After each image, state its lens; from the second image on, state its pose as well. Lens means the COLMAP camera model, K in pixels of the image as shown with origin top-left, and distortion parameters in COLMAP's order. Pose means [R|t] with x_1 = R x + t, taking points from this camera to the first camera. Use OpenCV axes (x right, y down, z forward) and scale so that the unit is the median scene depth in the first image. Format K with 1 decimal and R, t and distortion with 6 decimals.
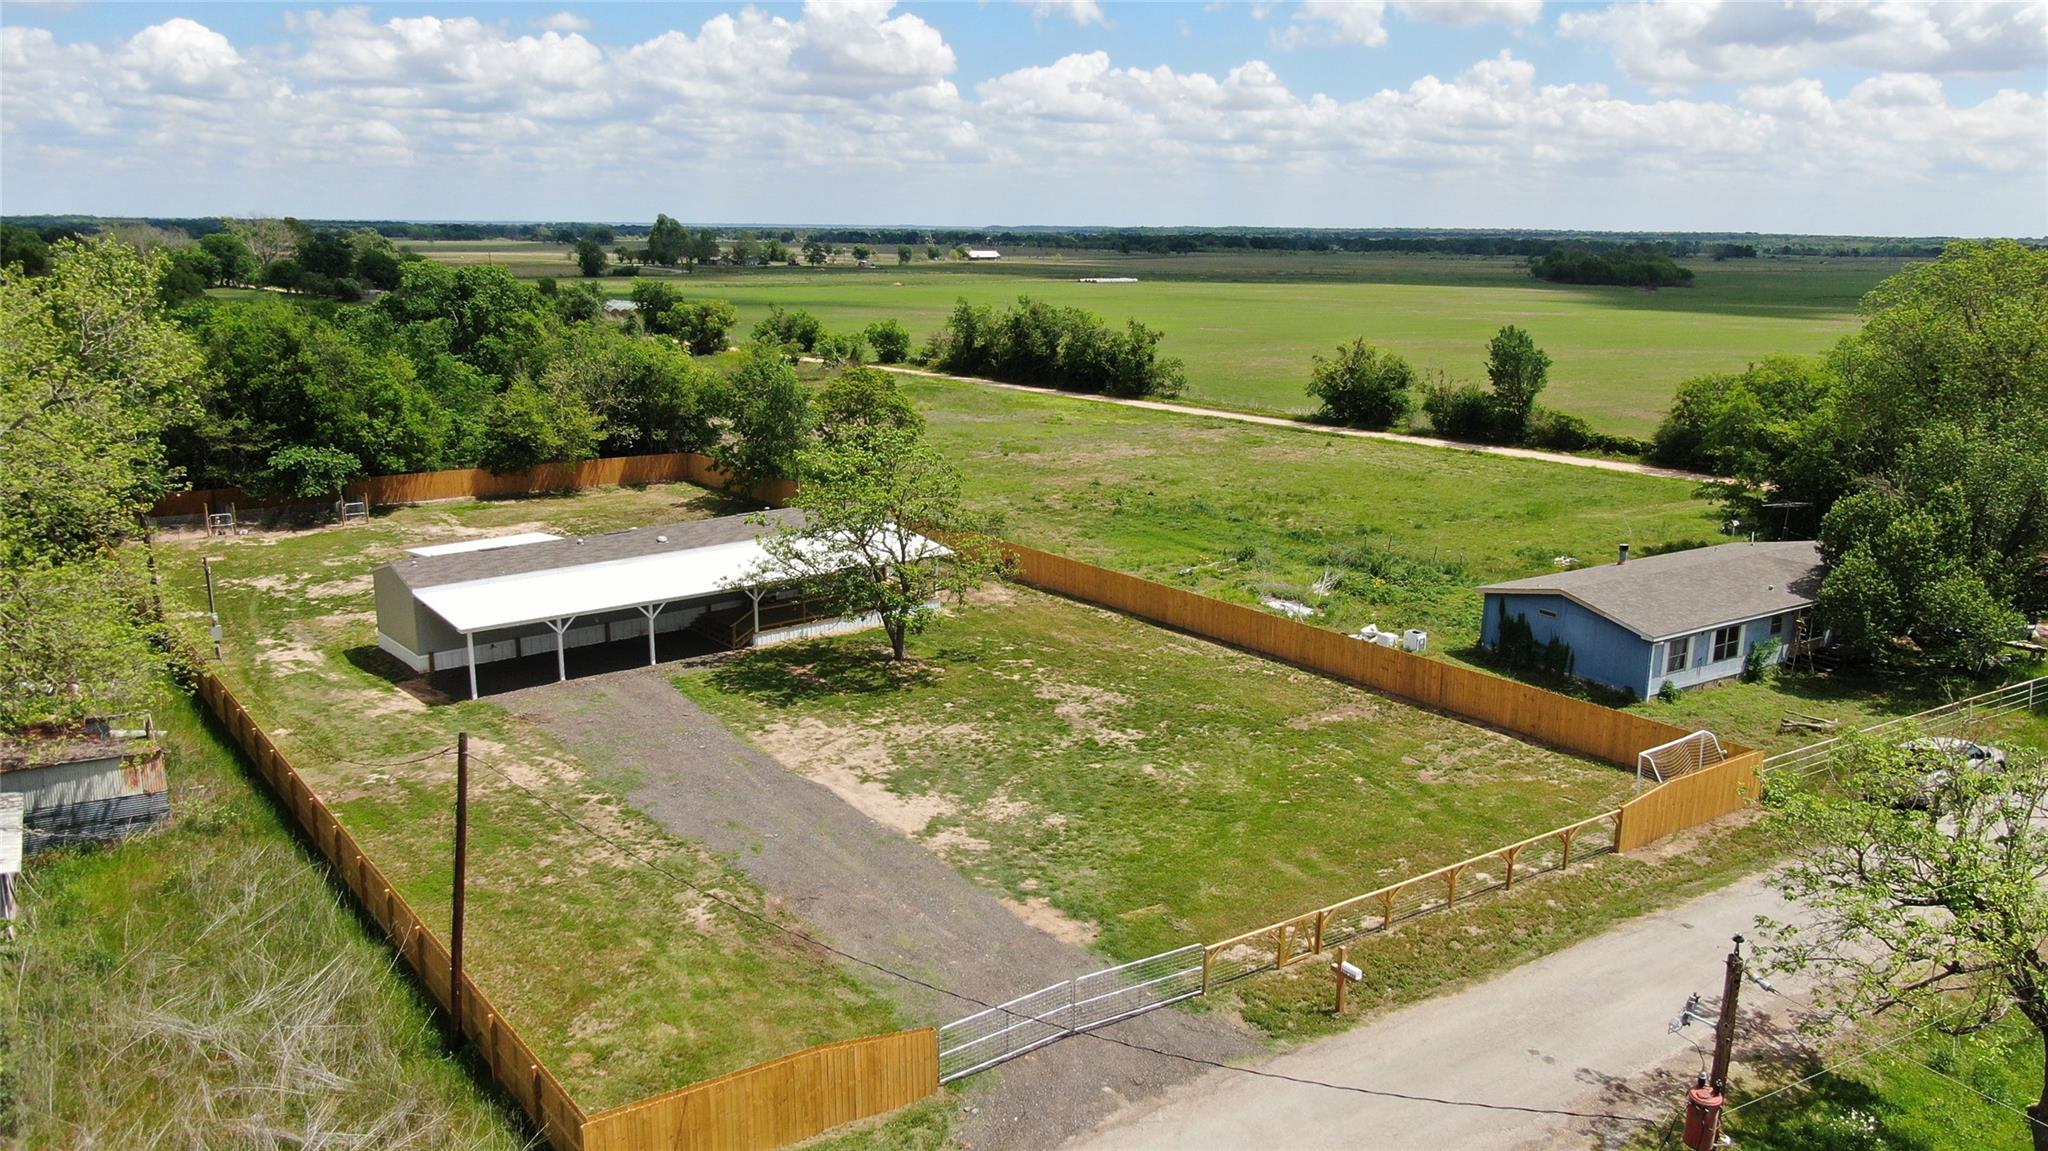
lens RADIAL K [[1480.8, 0, 1054.4], [0, 1480.8, 566.5], [0, 0, 1]] dist [-0.027594, 0.016329]
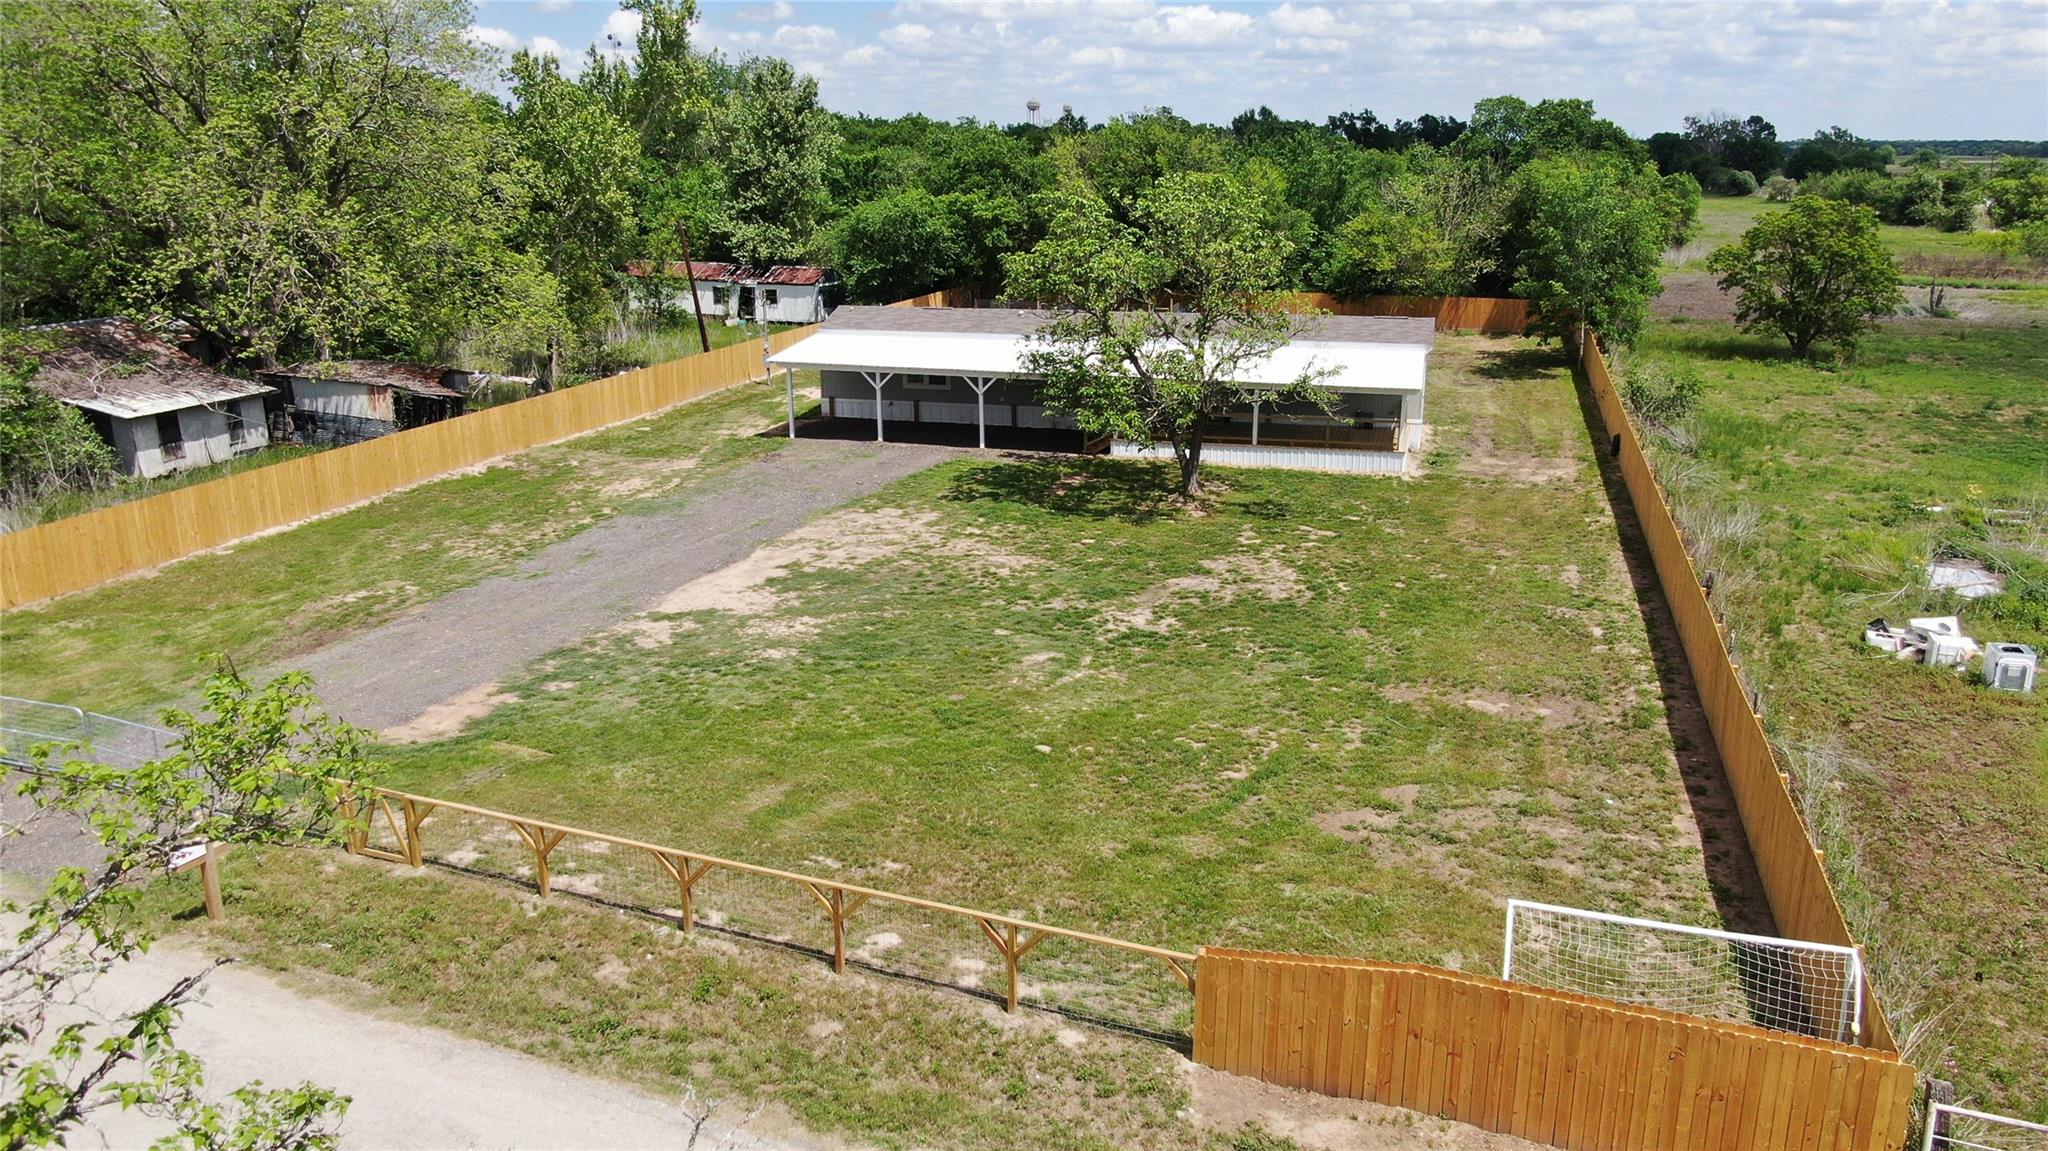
lens RADIAL K [[1480.8, 0, 1010.1], [0, 1480.8, 622.8], [0, 0, 1]] dist [-0.027594, 0.016329]
pose [[0.534957, 0.238603, -0.810487, 0.493288], [-0.172595, 0.969926, 0.171621, 0.013996], [0.827062, 0.048076, 0.560051, 0.550961]]
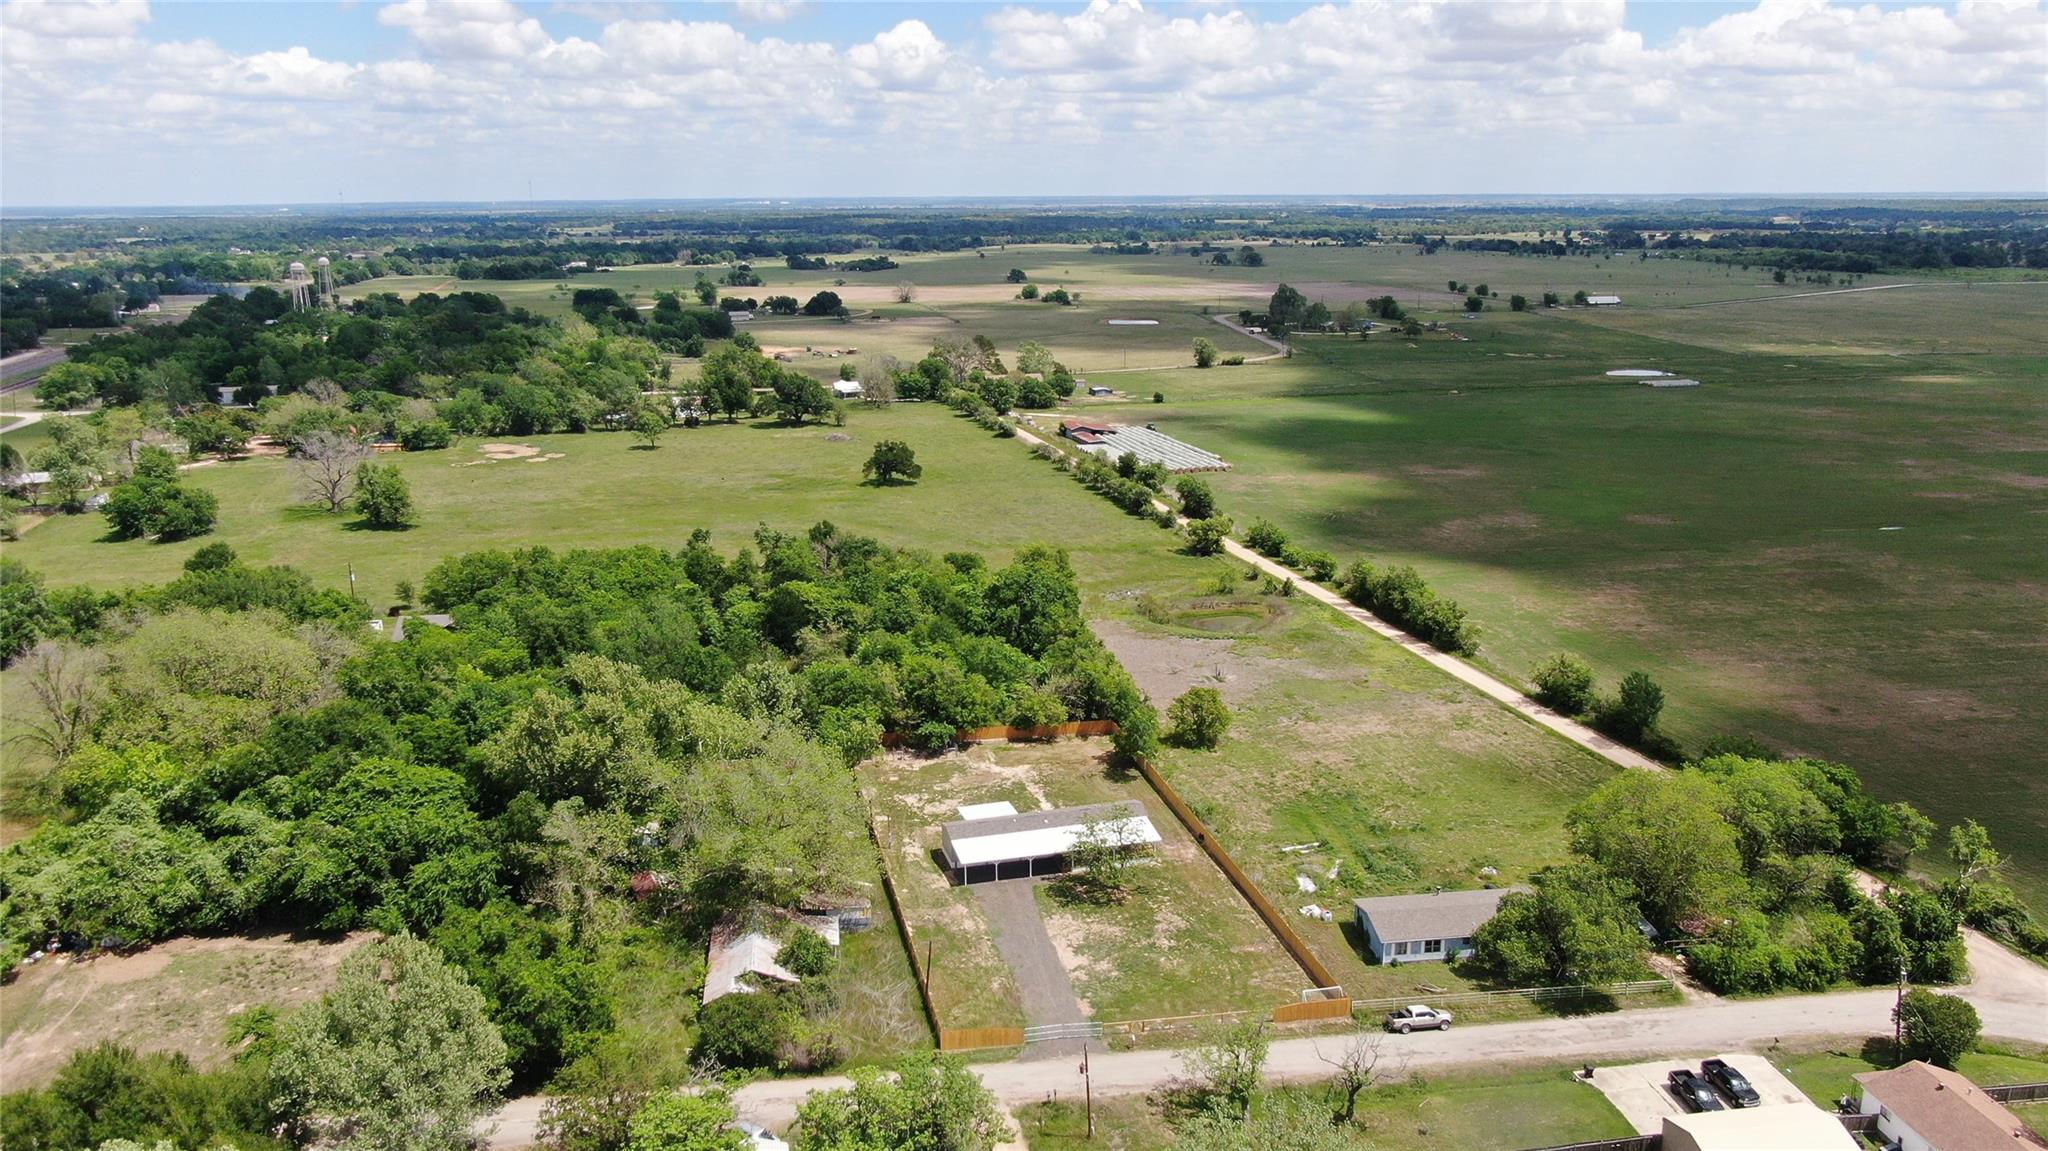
lens RADIAL K [[1480.8, 0, 1026.5], [0, 1480.8, 562.5], [0, 0, 1]] dist [-0.027594, 0.016329]
pose [[0.900157, 0.087158, -0.426756, 0.869904], [-0.078301, 0.996194, 0.038296, -0.639274], [0.428469, -0.001058, 0.903556, -1.523576]]
